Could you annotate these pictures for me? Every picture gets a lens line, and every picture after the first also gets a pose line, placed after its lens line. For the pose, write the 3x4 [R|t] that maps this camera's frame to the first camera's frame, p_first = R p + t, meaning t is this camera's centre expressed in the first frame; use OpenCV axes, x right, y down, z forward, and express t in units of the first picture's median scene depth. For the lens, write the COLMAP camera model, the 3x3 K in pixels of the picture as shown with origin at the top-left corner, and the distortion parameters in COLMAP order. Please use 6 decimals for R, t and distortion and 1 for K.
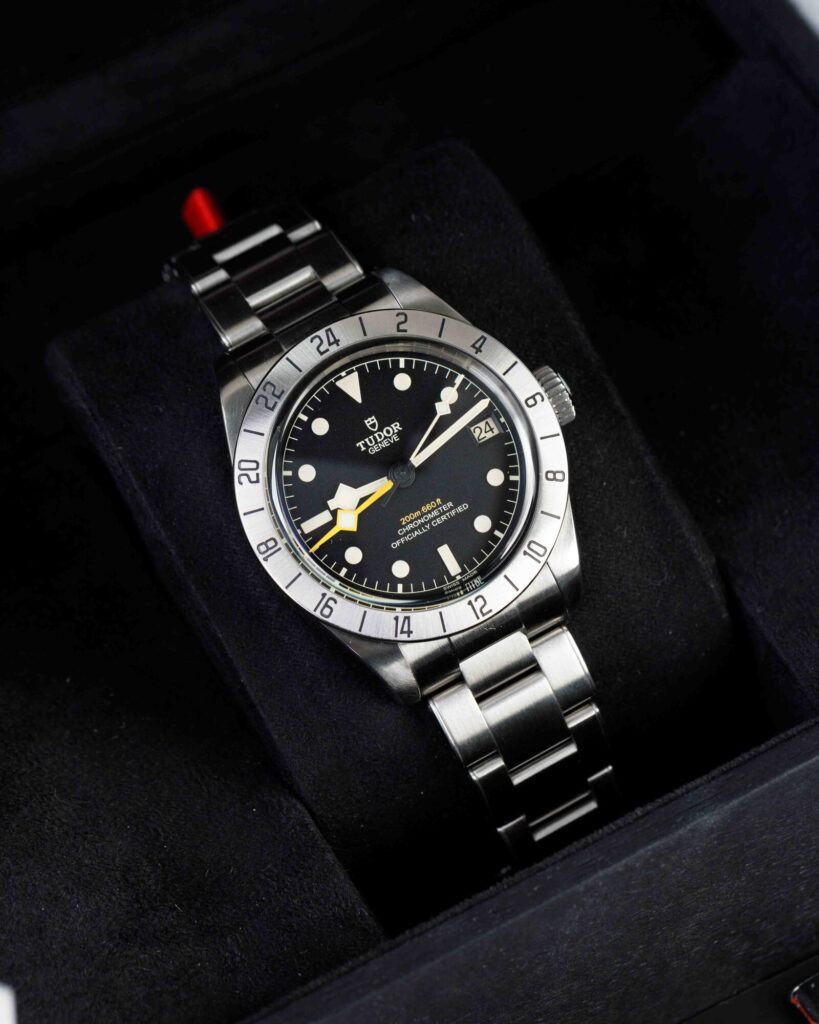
lens RADIAL K [[4894.5, 0, 409.1], [0, 4894.5, 490.4], [0, 0, 1]] dist [-0.008613, -11.706473]
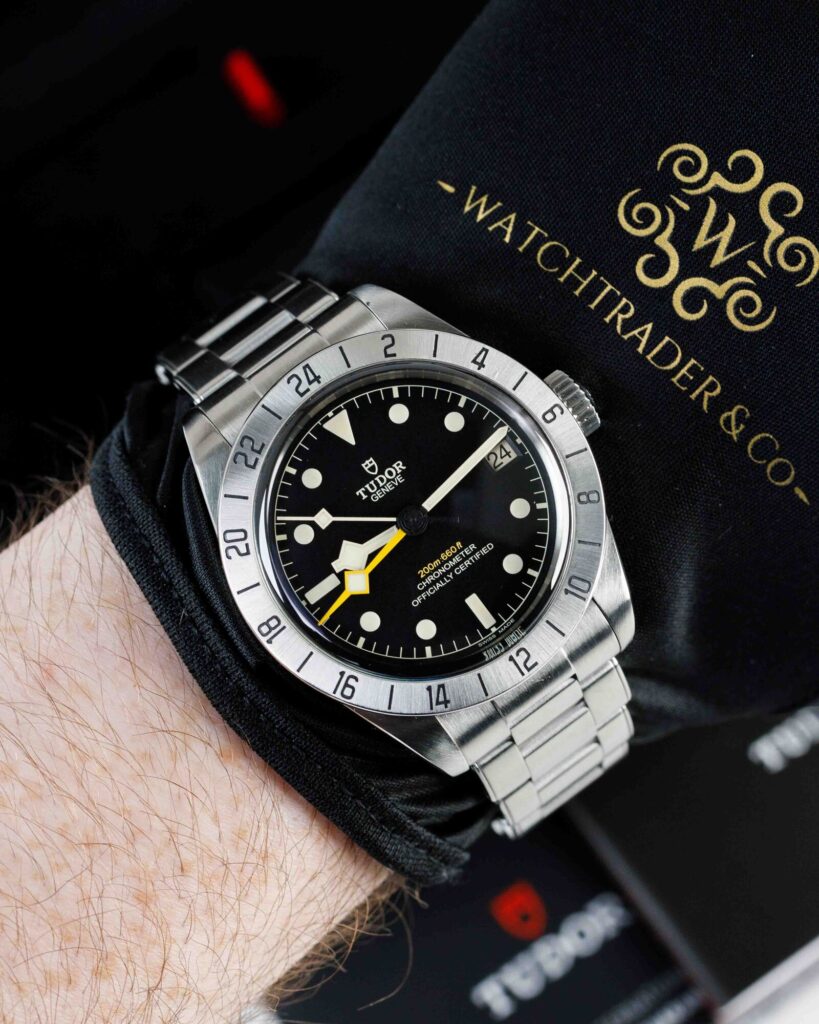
lens RADIAL K [[2067.1, 0, 369.0], [0, 2067.1, 560.8], [0, 0, 1]] dist [0.033595, 0.030565]
pose [[0.990084, -0.135344, -0.037636, 0.003656], [0.137842, 0.987653, 0.074439, -0.024529], [0.027096, -0.078889, 0.996515, 0.634103]]
